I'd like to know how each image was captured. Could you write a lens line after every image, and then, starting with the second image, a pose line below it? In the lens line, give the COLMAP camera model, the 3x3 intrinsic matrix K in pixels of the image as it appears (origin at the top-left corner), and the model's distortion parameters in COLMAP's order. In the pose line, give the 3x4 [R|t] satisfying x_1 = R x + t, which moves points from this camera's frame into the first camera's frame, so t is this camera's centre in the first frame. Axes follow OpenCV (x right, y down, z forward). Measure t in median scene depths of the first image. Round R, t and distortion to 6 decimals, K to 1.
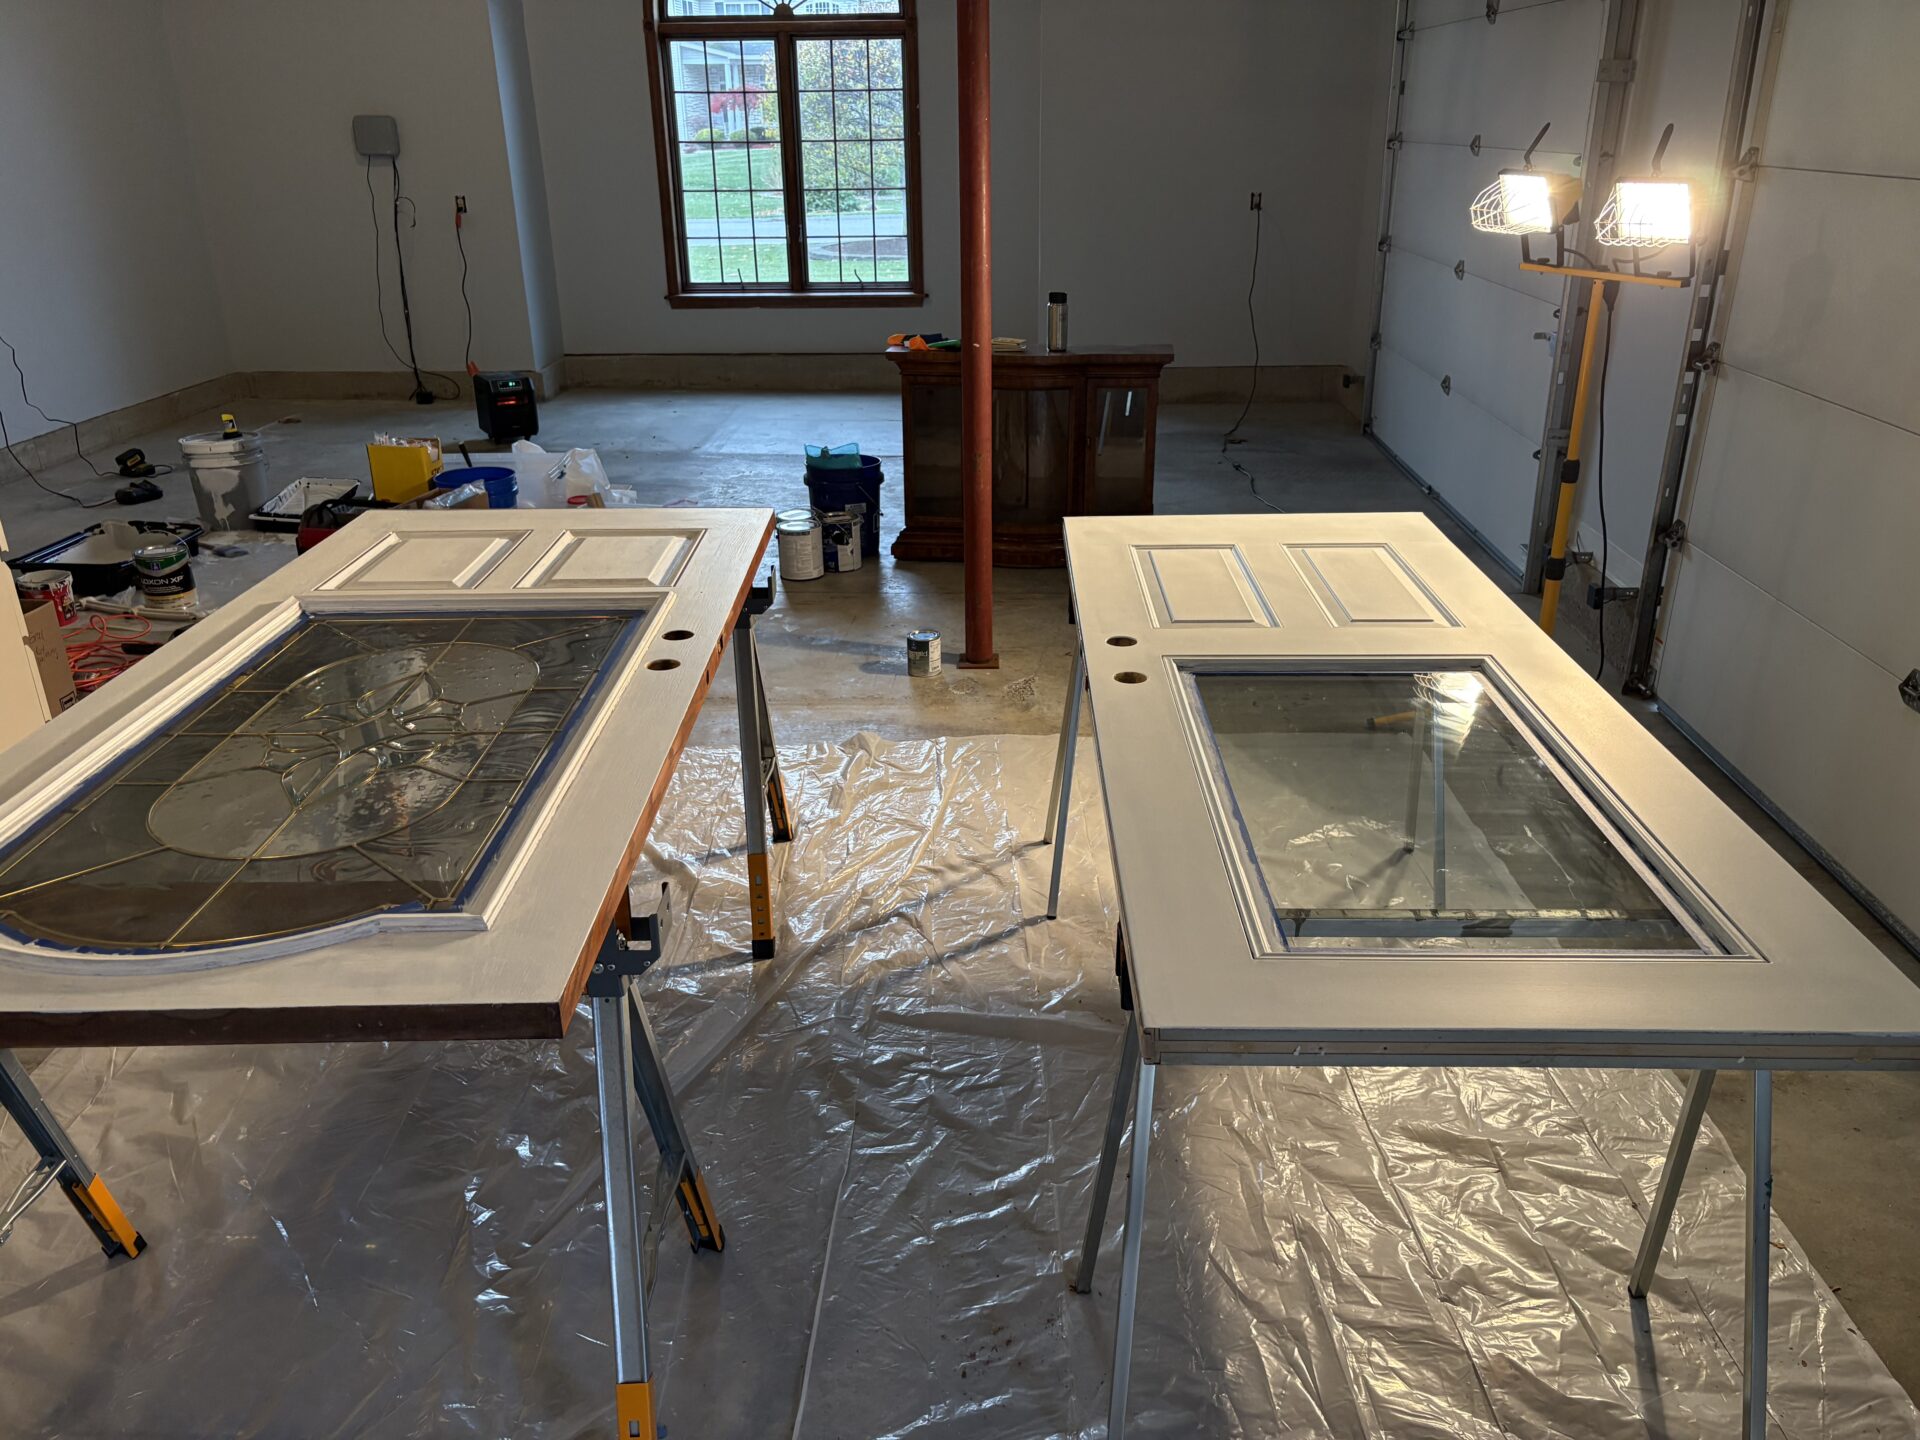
lens RADIAL K [[1521.8, 0, 1004.4], [0, 1521.8, 725.7], [0, 0, 1]] dist [0.089478, -0.092079]
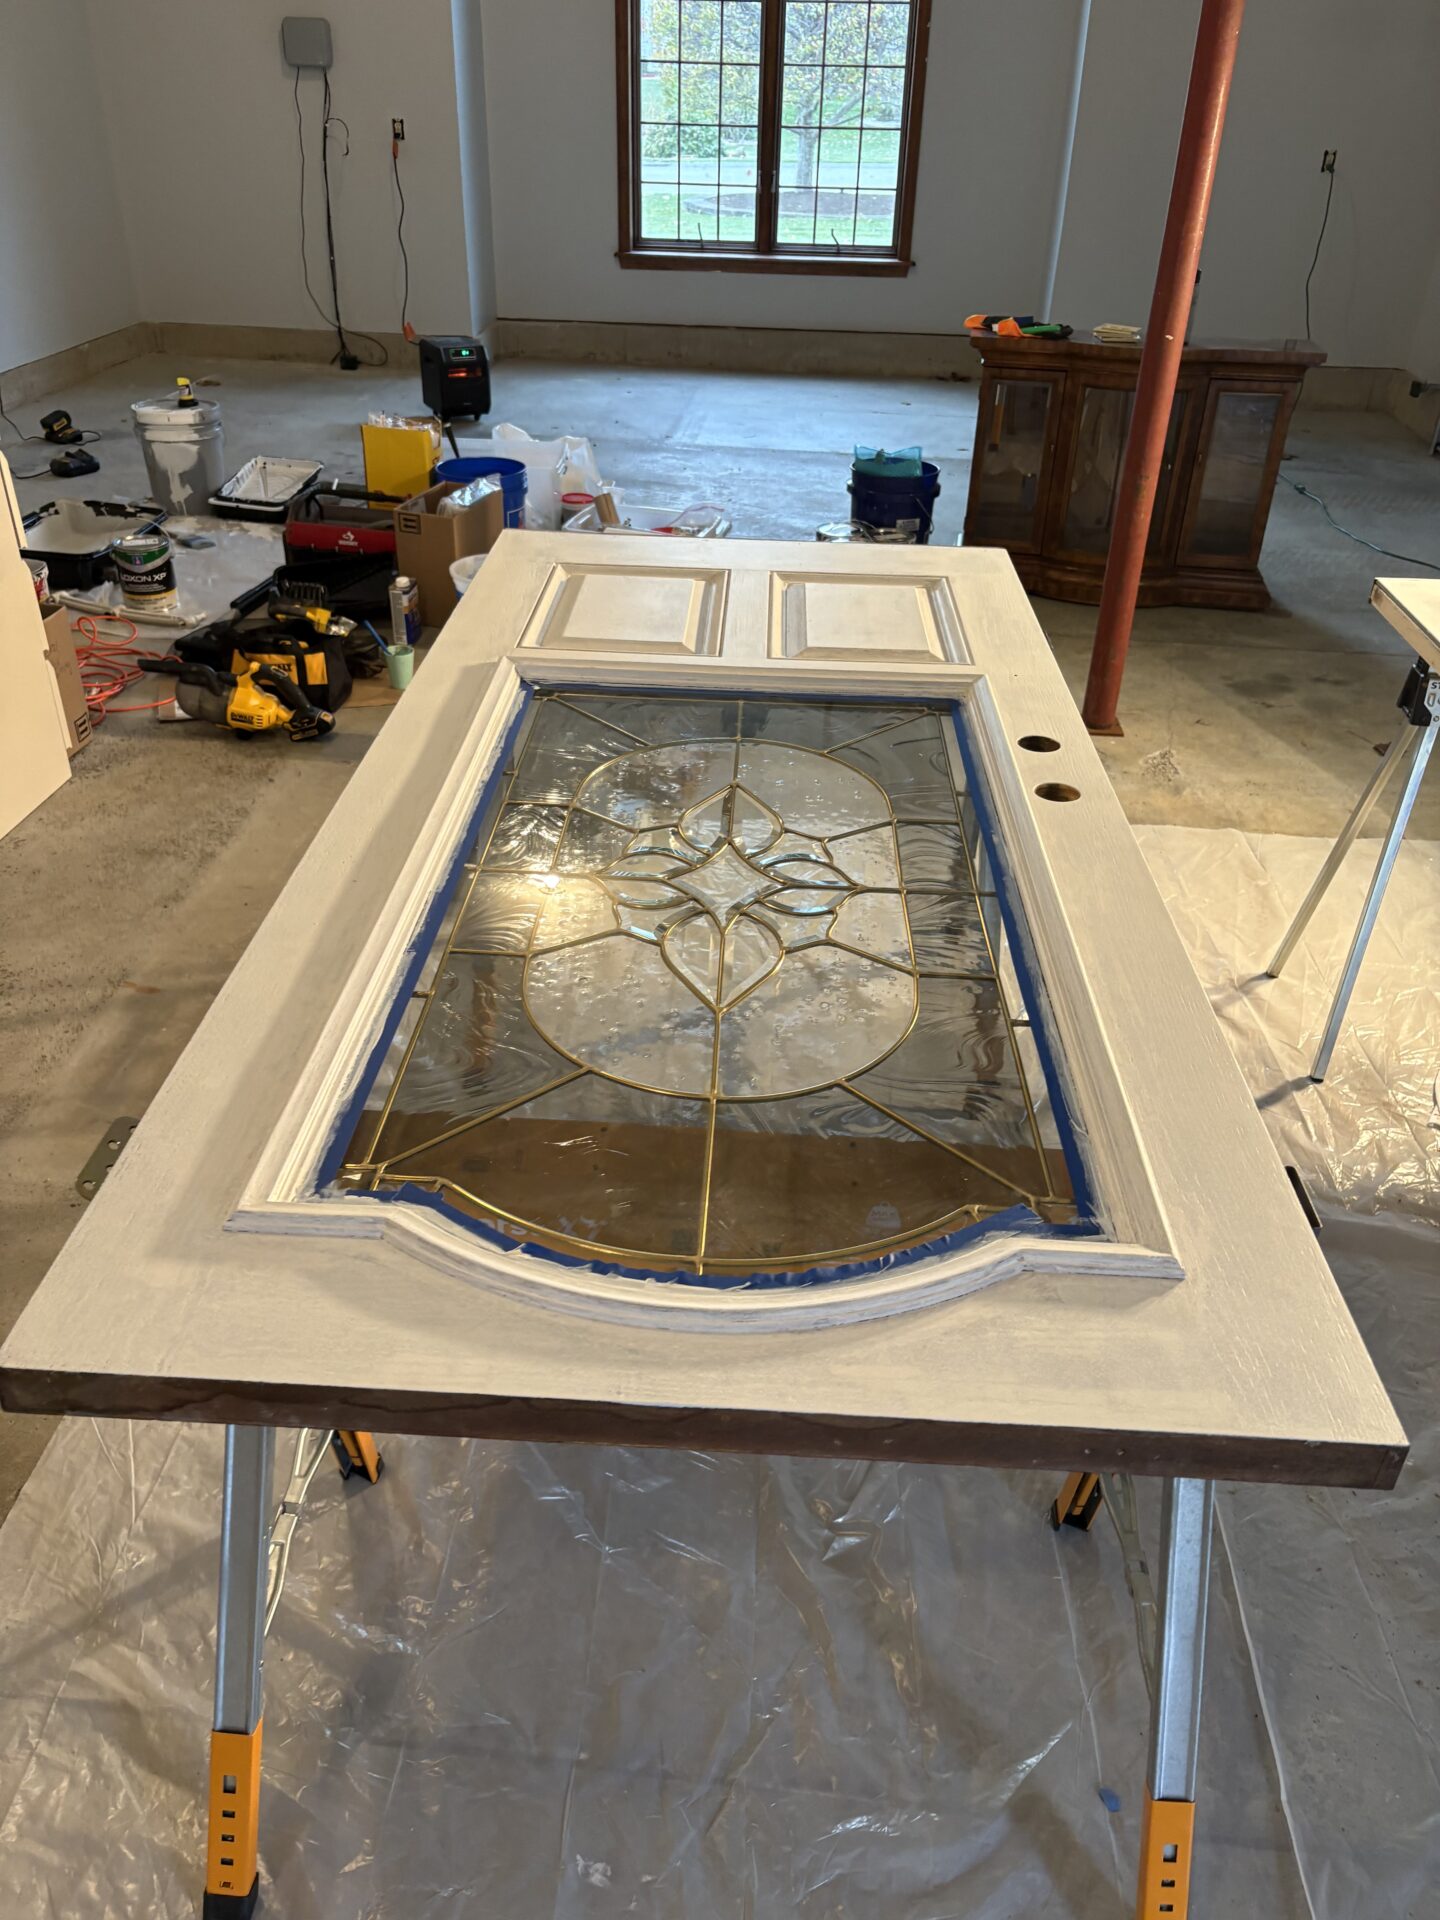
lens RADIAL K [[1509.0, 0, 720.0], [0, 1509.0, 960.0], [0, 0, 1]] dist [0.013933, 0.039482]
pose [[0.998003, 0.057635, -0.025855, -0.158247], [-0.052793, 0.985768, 0.159605, -0.029603], [0.034686, -0.157921, 0.986842, 0.108965]]
